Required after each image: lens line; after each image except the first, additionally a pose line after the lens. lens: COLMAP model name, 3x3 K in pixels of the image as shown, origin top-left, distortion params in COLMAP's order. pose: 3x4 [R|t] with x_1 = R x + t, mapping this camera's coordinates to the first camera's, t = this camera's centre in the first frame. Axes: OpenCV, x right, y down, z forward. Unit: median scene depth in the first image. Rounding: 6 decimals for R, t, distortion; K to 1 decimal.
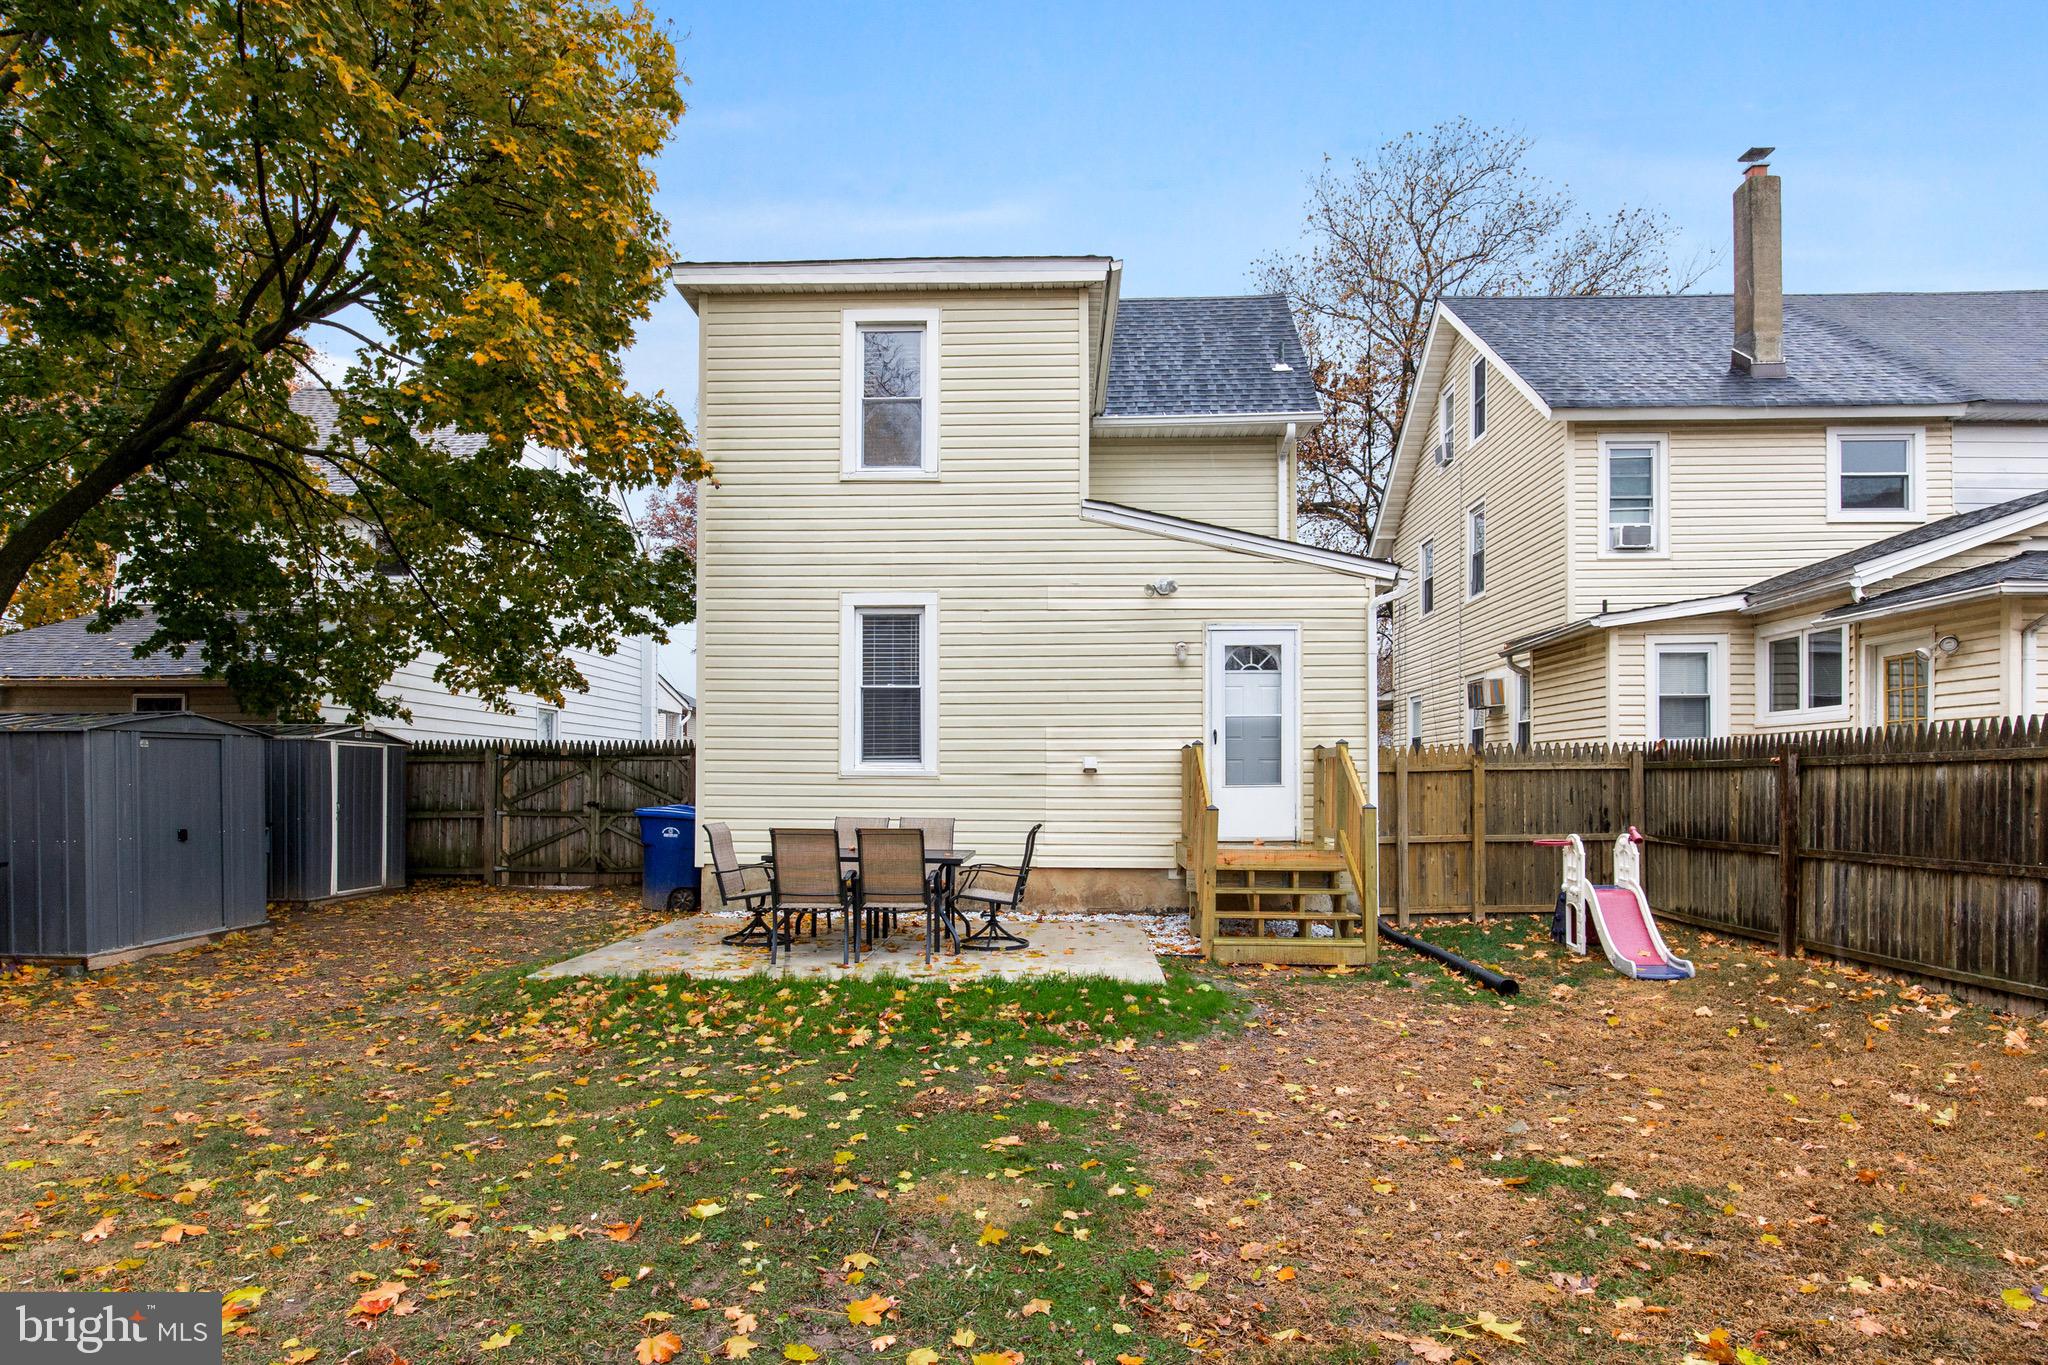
lens RADIAL K [[1121.7, 0, 1022.1], [0, 1121.7, 791.5], [0, 0, 1]] dist [0.003529, 0.001060]
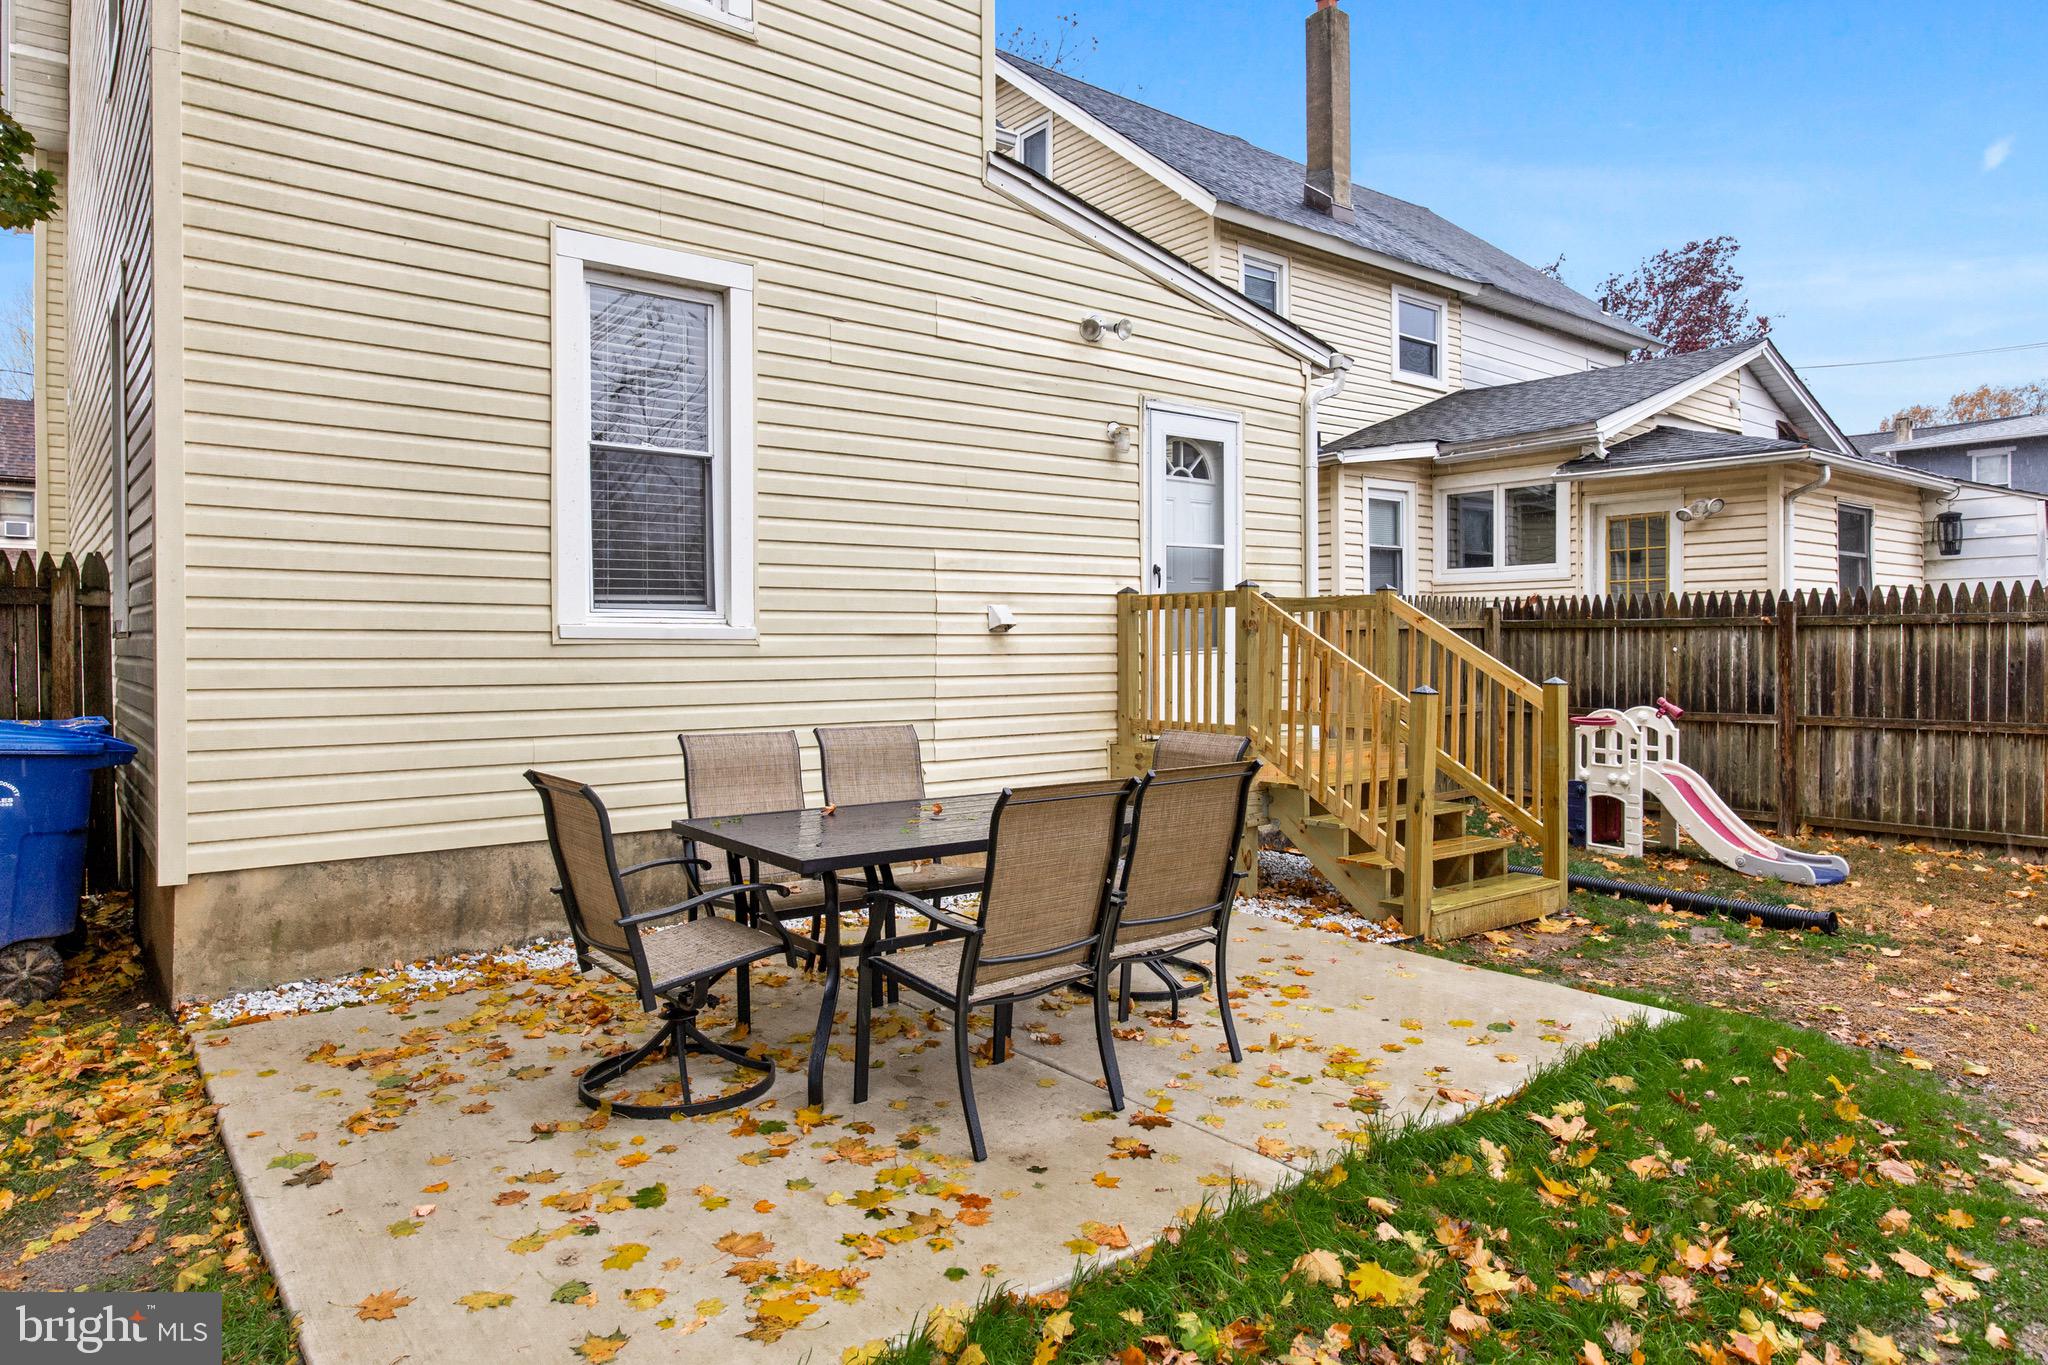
lens RADIAL K [[1271.5, 0, 1024.0], [0, 1271.5, 667.9], [0, 0, 1]] dist [-0.006978, -0.001188]
pose [[0.748609, -0.017181, 0.662789, -0.361395], [0.010378, 0.999845, 0.014196, -0.007668], [-0.662930, -0.003749, 0.748672, 0.504244]]
